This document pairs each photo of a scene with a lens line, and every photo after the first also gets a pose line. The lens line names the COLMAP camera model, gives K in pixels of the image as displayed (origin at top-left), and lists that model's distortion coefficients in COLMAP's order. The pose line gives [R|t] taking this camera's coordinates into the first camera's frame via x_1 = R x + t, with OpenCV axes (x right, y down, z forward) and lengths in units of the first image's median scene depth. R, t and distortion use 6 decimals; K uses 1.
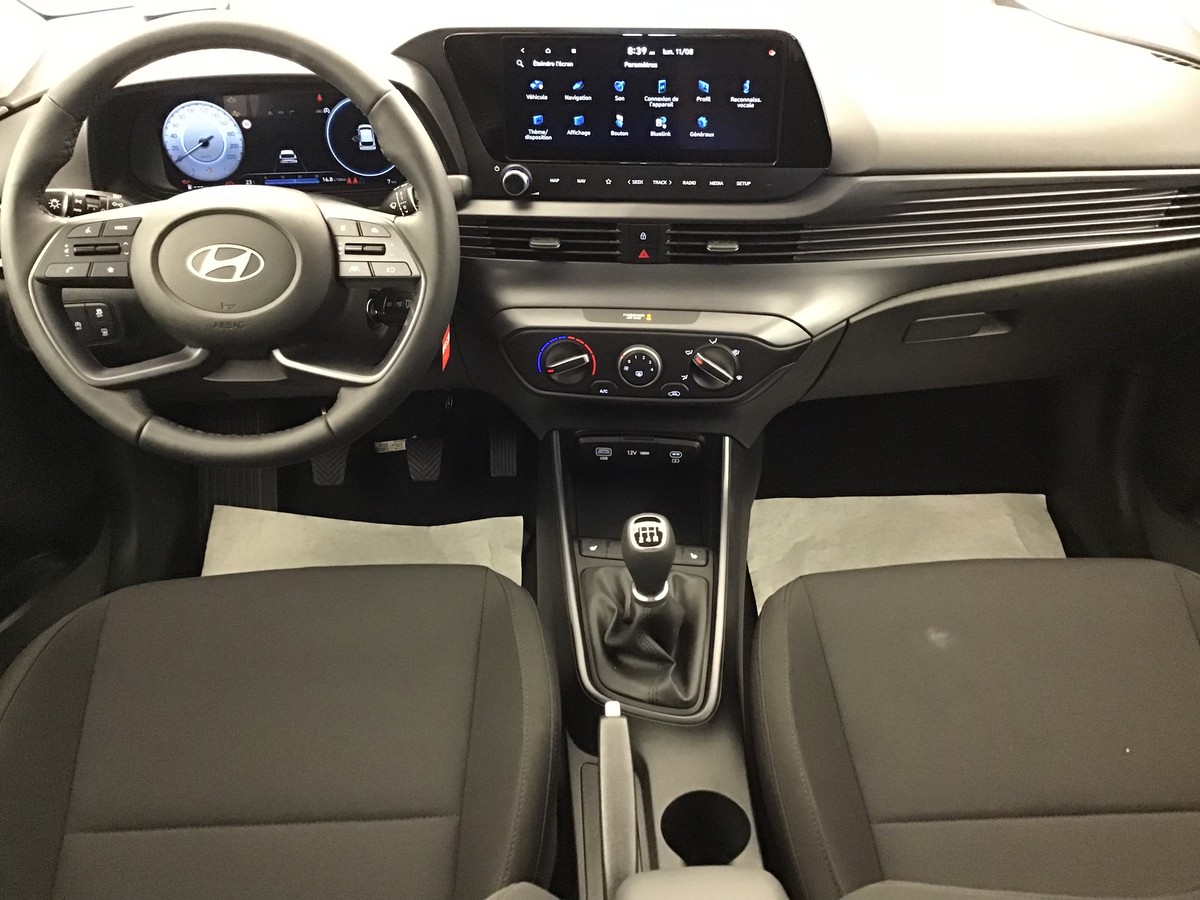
lens RADIAL K [[1090.2, 0, 600.0], [0, 1090.2, 450.0], [0, 0, 1]] dist [0.133862, -0.313391]
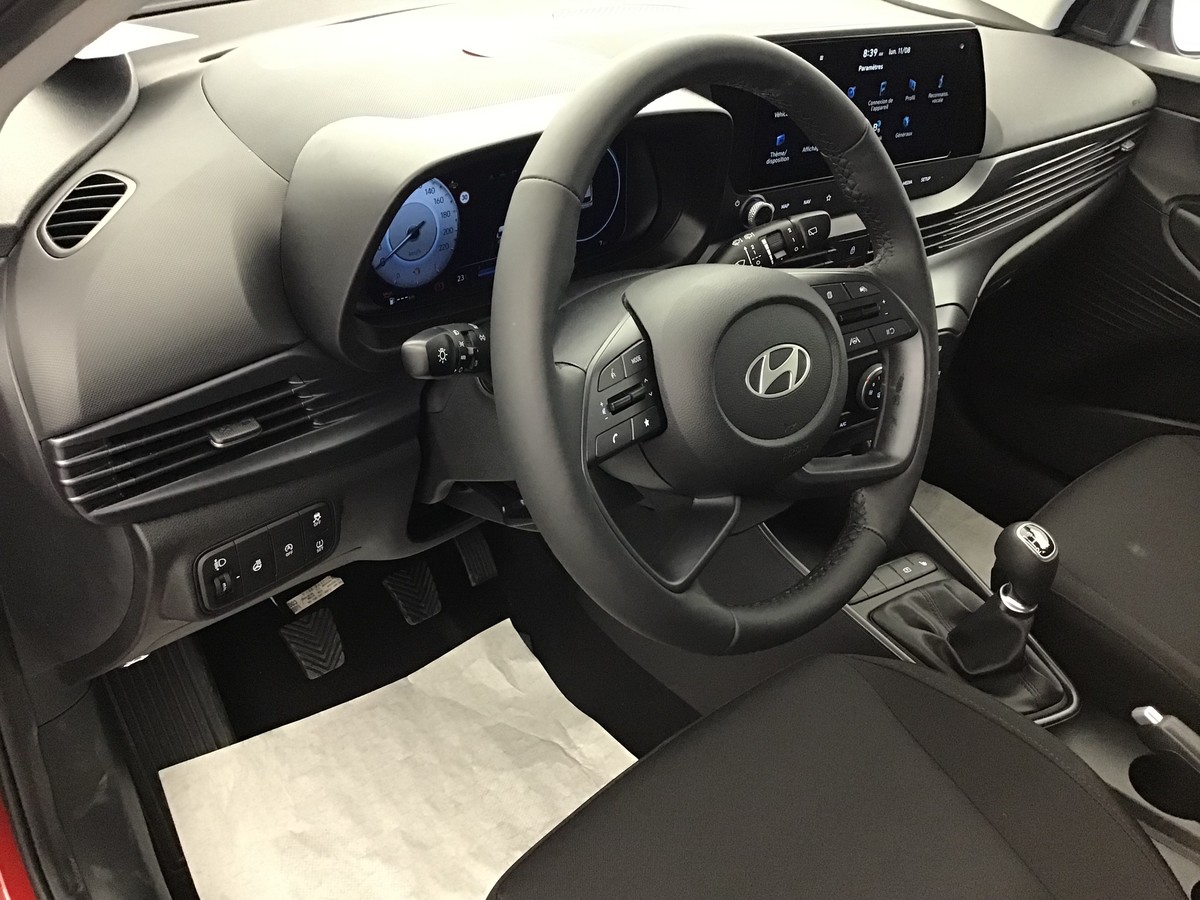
lens RADIAL K [[1092.6, 0, 600.0], [0, 1092.6, 450.0], [0, 0, 1]] dist [0.153640, -0.434505]
pose [[0.749828, -0.281257, 0.598876, -0.725618], [0.284153, 0.954315, 0.092410, -0.180849], [-0.597508, 0.100881, 0.795492, 0.401899]]
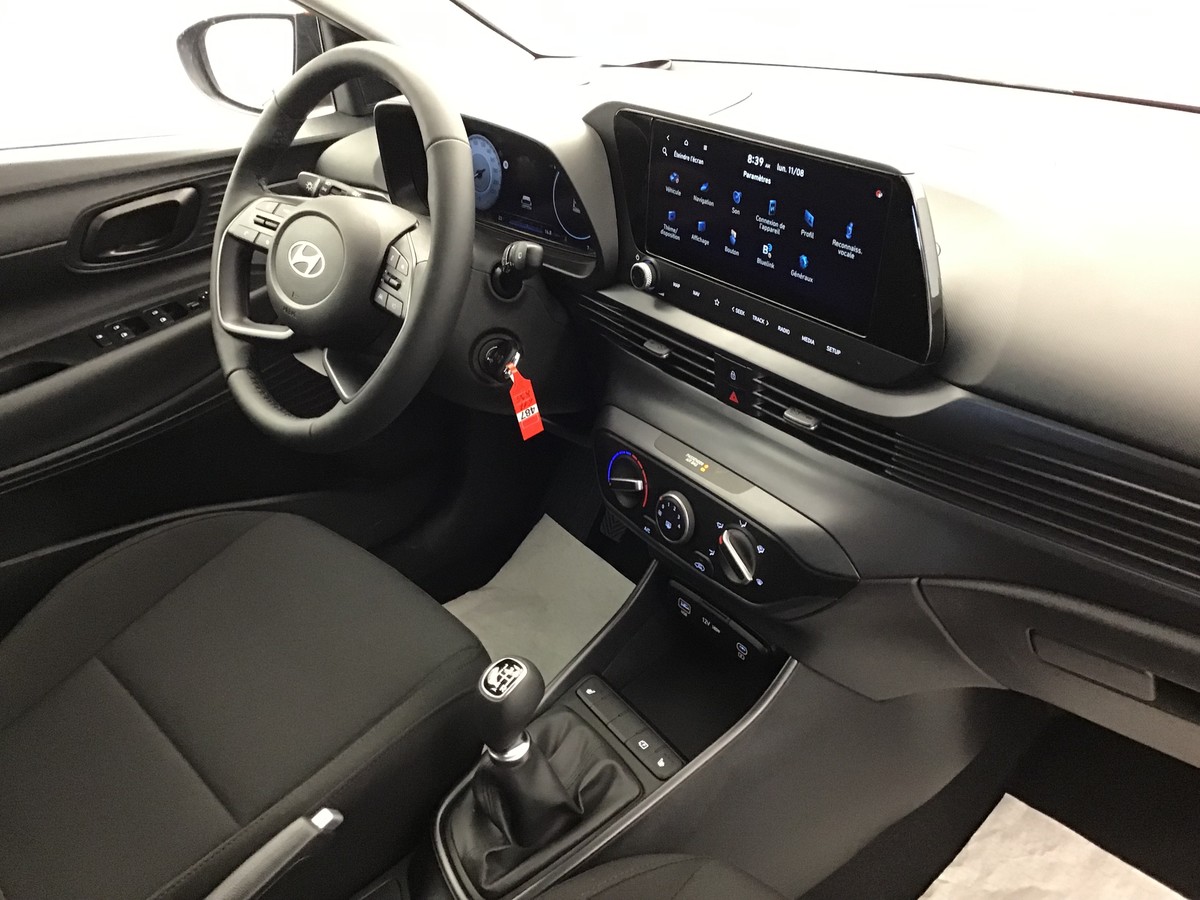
lens RADIAL K [[1090.2, 0, 600.0], [0, 1090.2, 450.0], [0, 0, 1]] dist [0.133862, -0.313391]
pose [[0.654581, 0.357934, -0.665888, 0.543803], [-0.410743, 0.907852, 0.084228, -0.172207], [0.634676, 0.218375, 0.741282, 0.334030]]
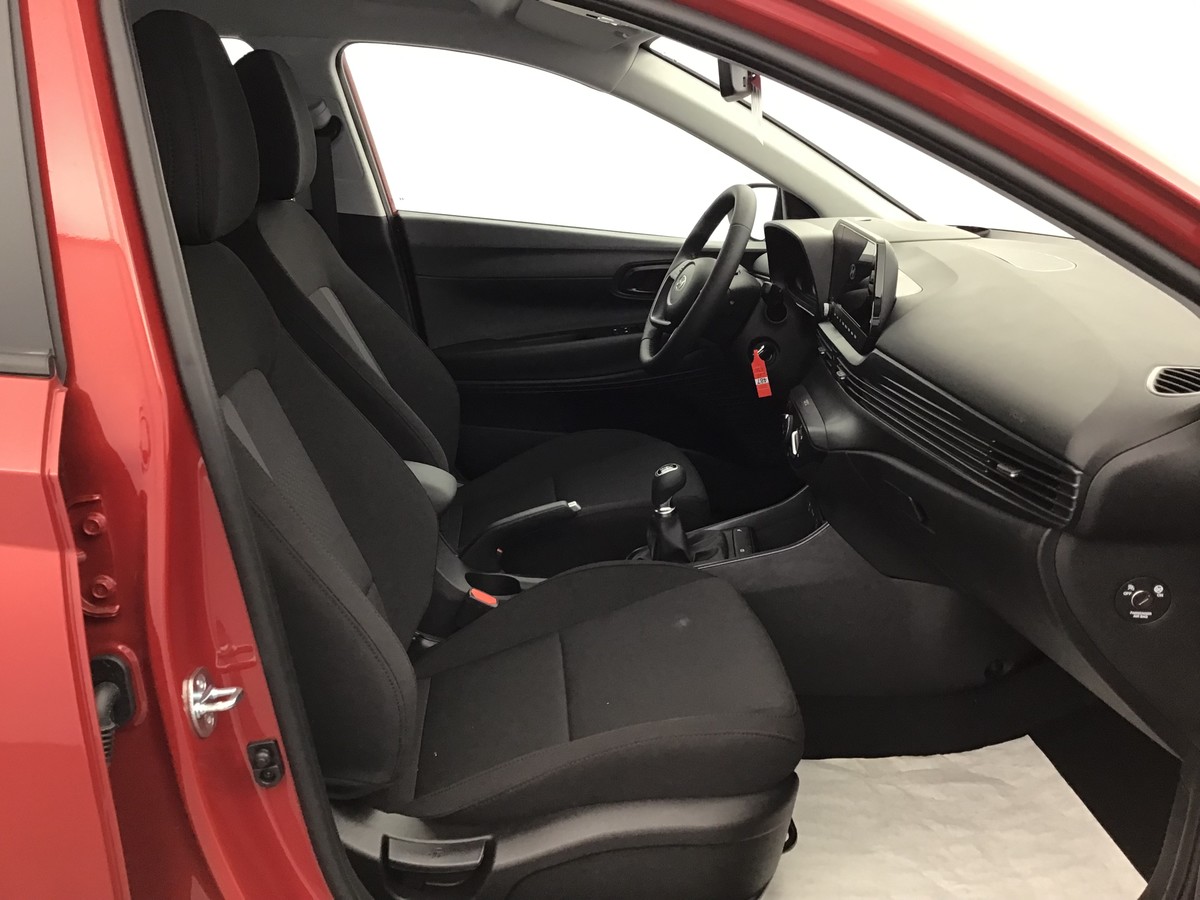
lens RADIAL K [[1090.2, 0, 600.0], [0, 1090.2, 450.0], [0, 0, 1]] dist [0.133862, -0.313391]
pose [[0.018824, 0.291367, -0.956426, 1.532018], [-0.563363, 0.793374, 0.230607, -0.262864], [0.825995, 0.534475, 0.179079, 0.527782]]
